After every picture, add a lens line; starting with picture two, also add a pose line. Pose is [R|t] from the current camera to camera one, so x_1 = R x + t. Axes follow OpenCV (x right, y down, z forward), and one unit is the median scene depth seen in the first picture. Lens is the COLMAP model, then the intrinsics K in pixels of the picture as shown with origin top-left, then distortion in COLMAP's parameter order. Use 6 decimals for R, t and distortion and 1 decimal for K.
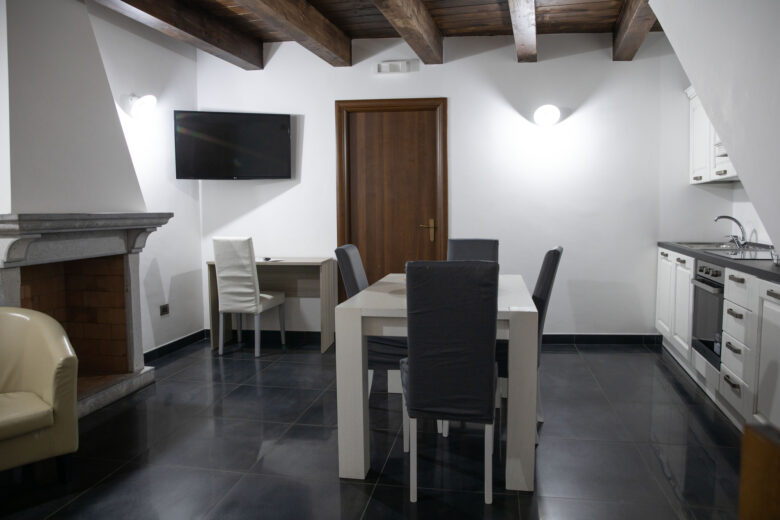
lens RADIAL K [[527.3, 0, 390.0], [0, 527.3, 260.0], [0, 0, 1]] dist [-0.113175, 0.081613]
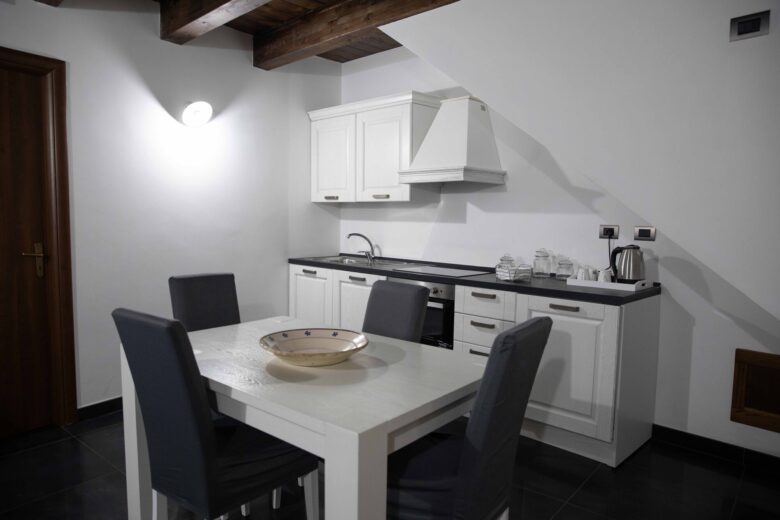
lens RADIAL K [[527.3, 0, 390.0], [0, 527.3, 260.0], [0, 0, 1]] dist [-0.113175, 0.081613]
pose [[0.500475, -0.055447, 0.863973, -0.267278], [0.059542, 0.997788, 0.029544, -0.052956], [-0.863701, 0.036657, 0.502670, 0.330569]]
